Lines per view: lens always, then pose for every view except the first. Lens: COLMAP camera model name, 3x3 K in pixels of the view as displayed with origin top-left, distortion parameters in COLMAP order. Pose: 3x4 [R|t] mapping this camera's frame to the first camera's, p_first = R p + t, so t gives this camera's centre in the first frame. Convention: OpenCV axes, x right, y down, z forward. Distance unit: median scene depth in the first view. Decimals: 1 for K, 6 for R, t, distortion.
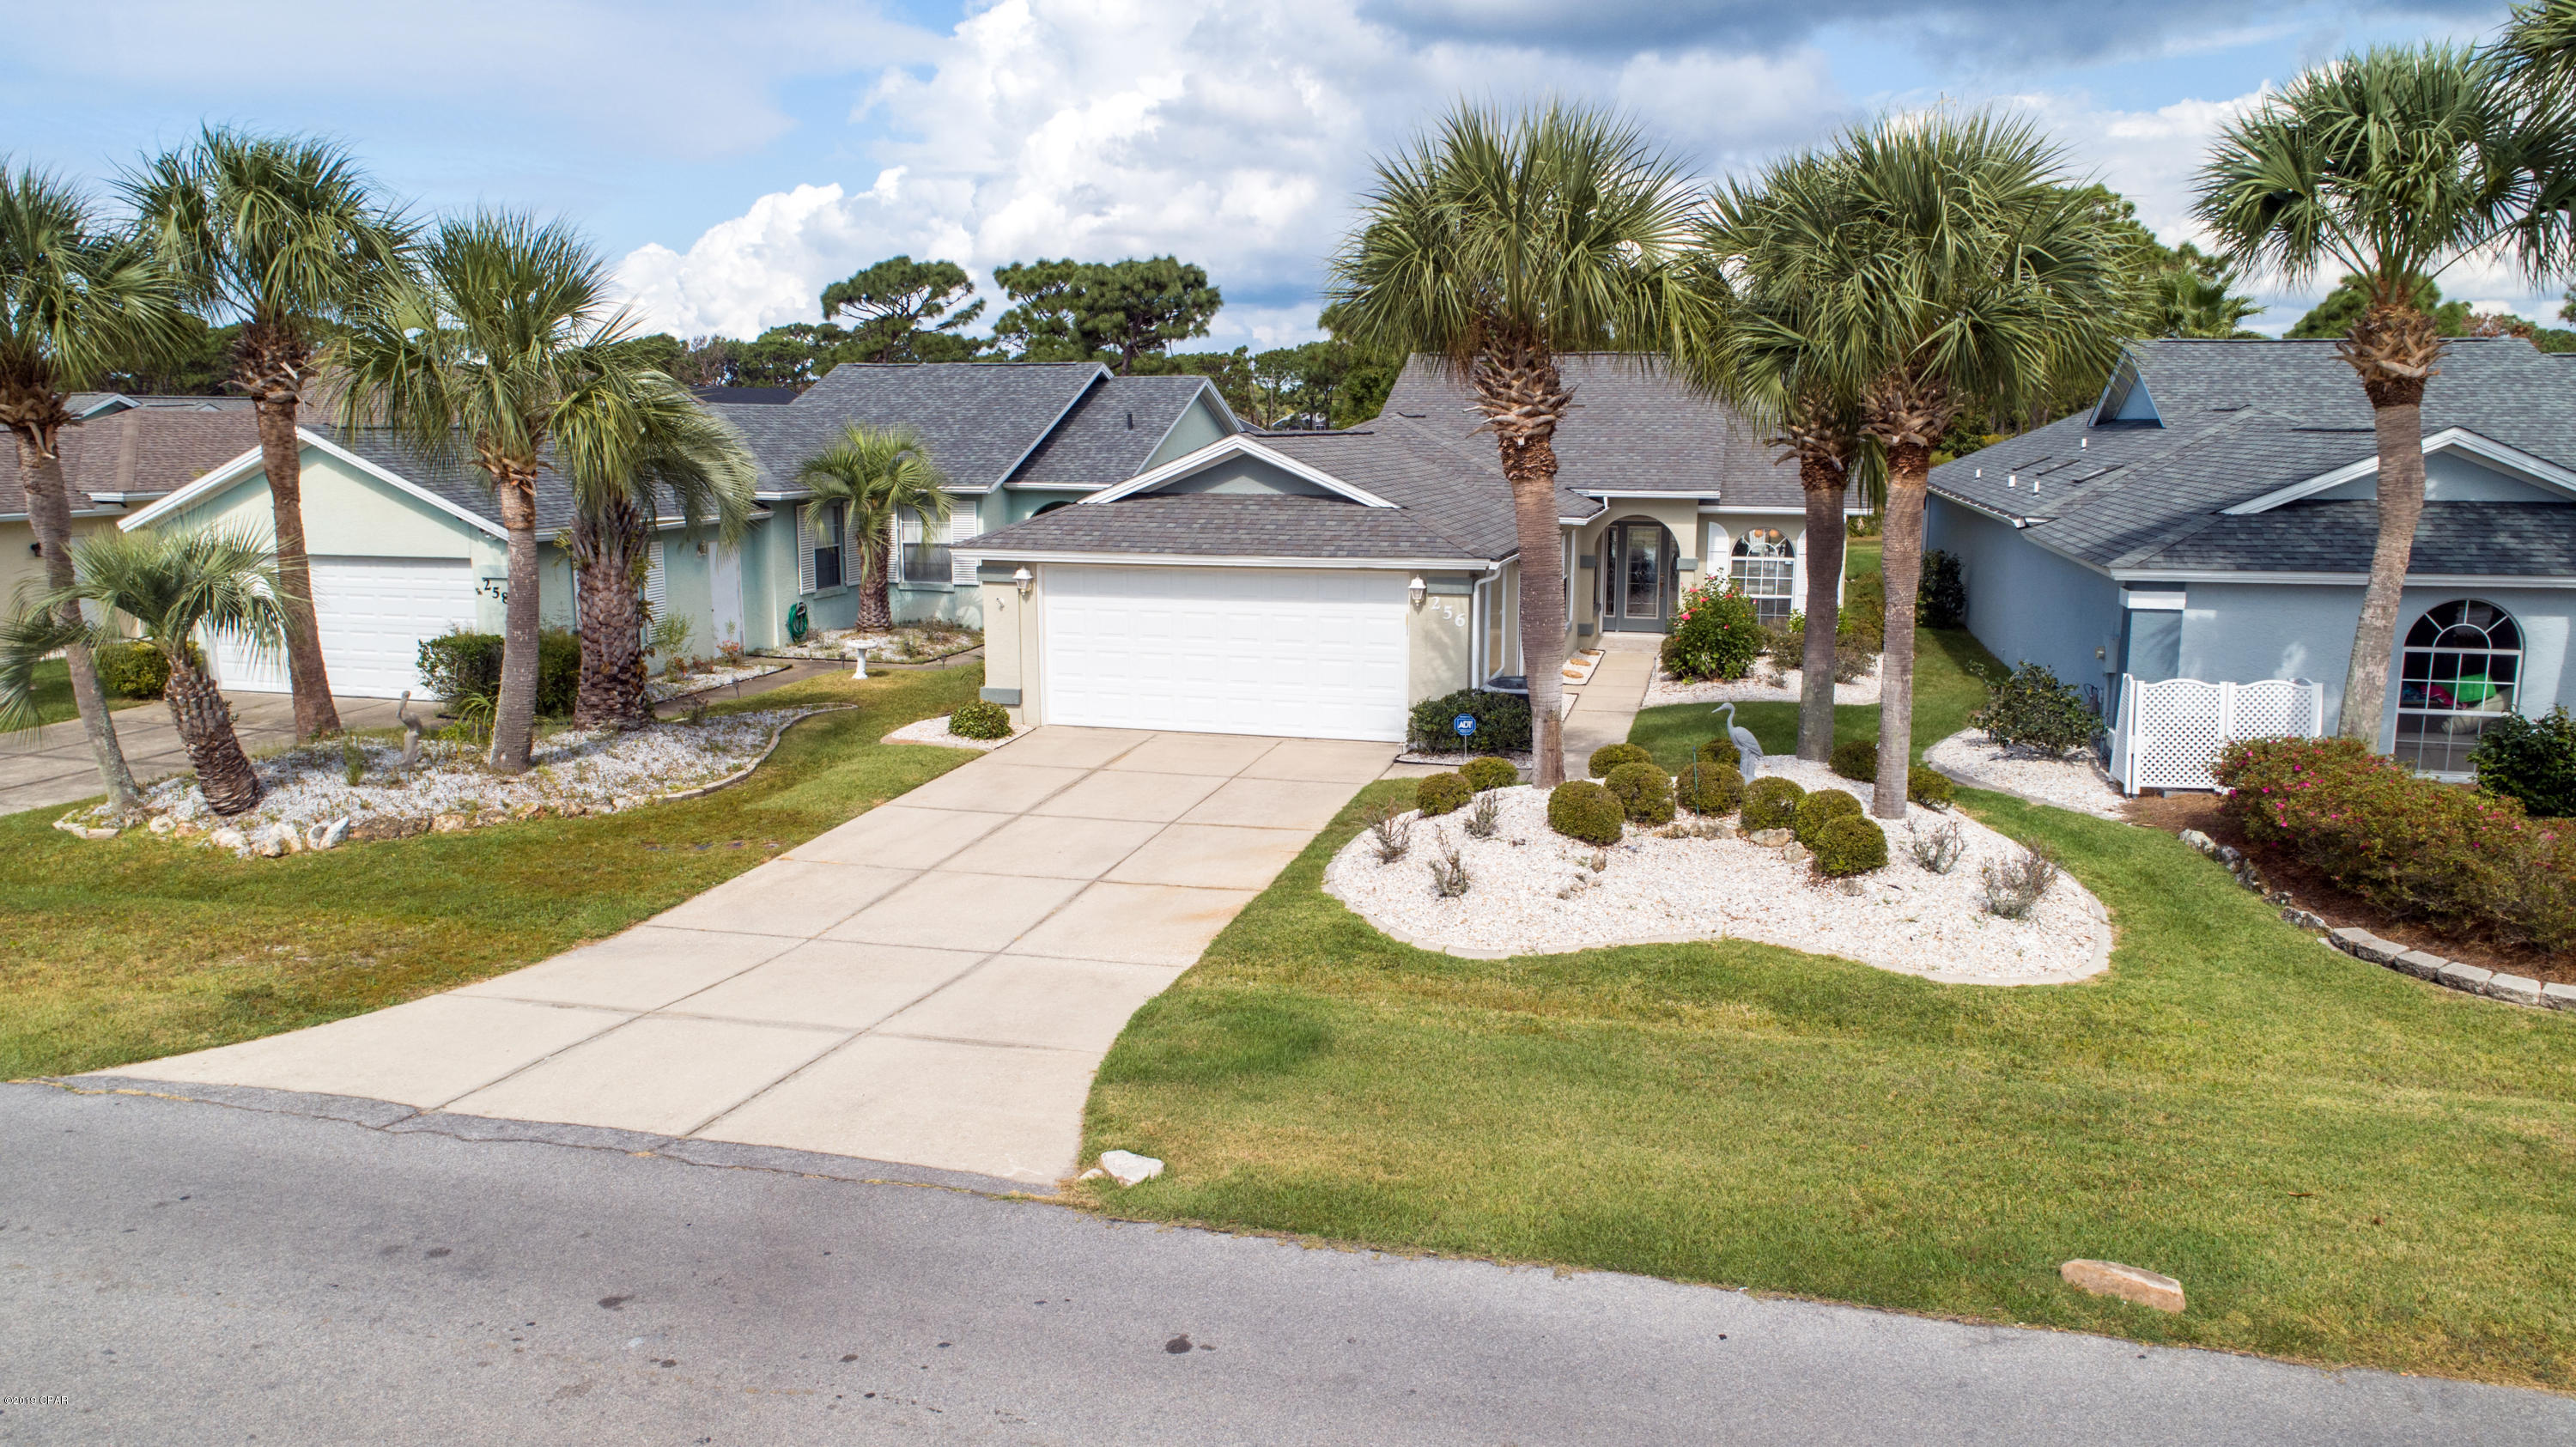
lens RADIAL K [[1728.8, 0, 1292.3], [0, 1728.8, 724.2], [0, 0, 1]] dist [-0.010743, 0.004105]
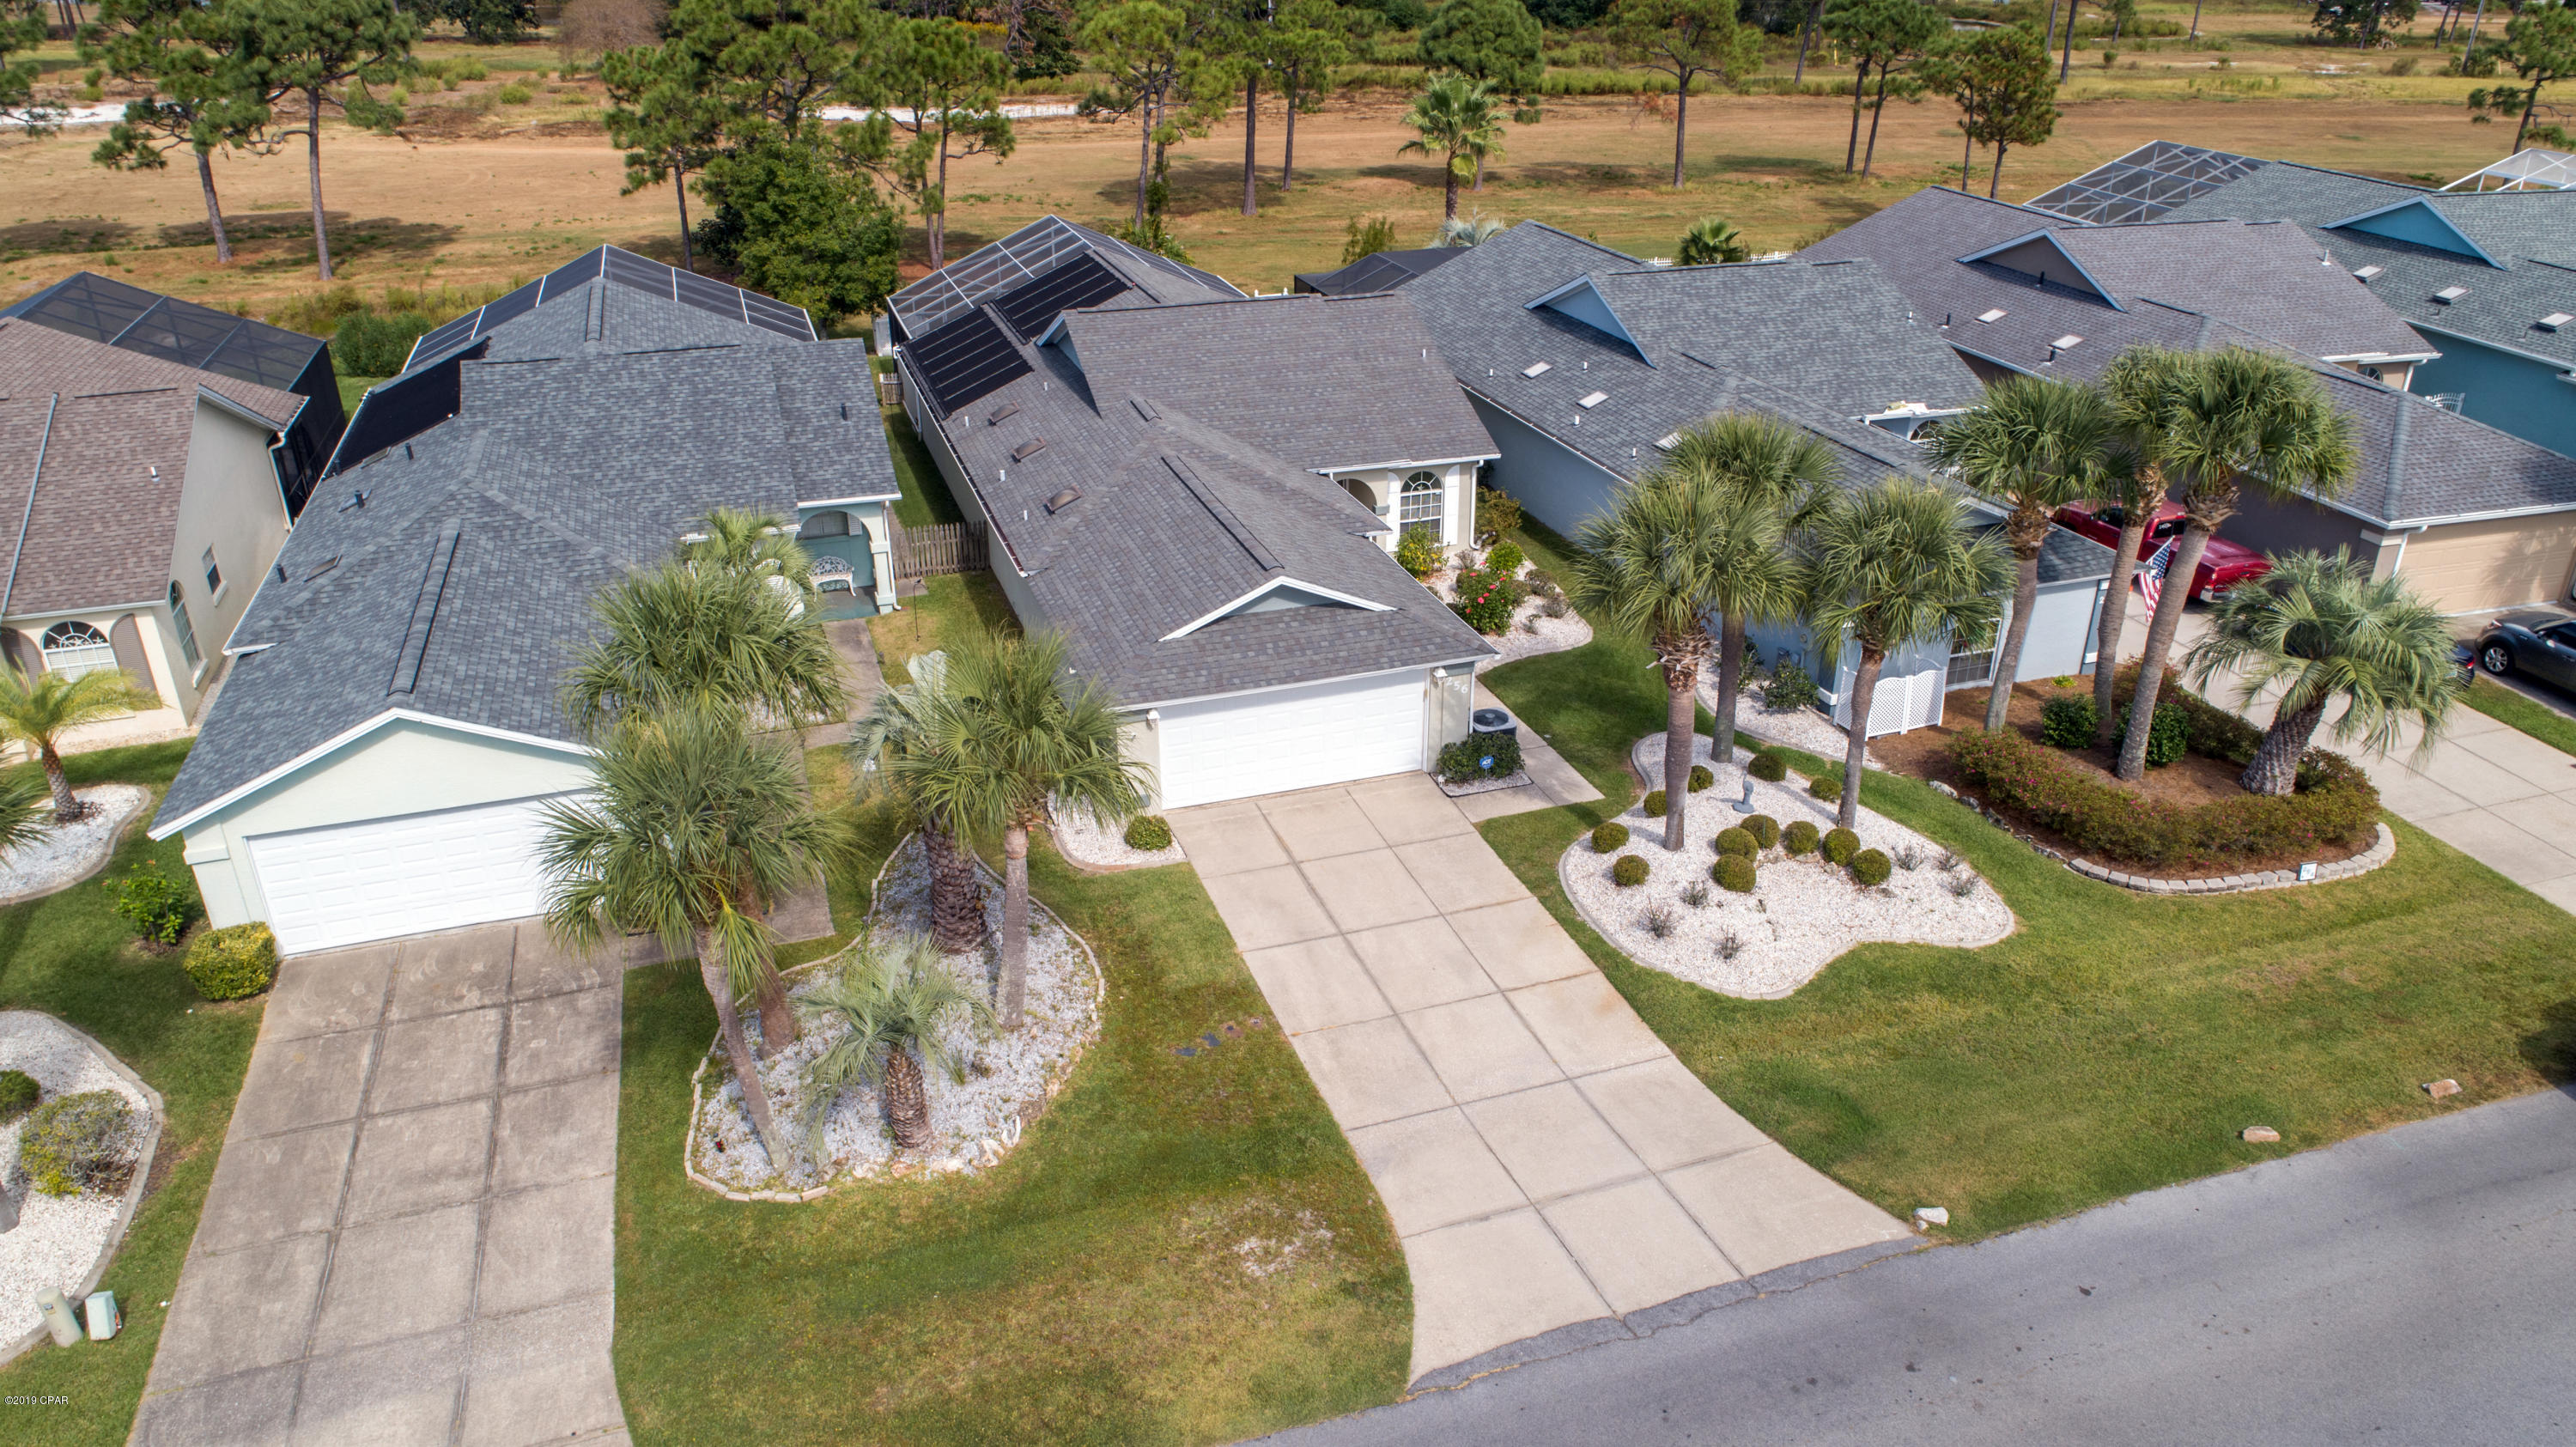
lens RADIAL K [[1728.8, 0, 1296.1], [0, 1728.8, 728.1], [0, 0, 1]] dist [-0.010743, 0.004105]
pose [[0.826968, -0.246677, 0.505246, -1.465390], [0.098902, 0.948427, 0.301173, -0.923457], [-0.553482, -0.199090, 0.808716, -0.207175]]
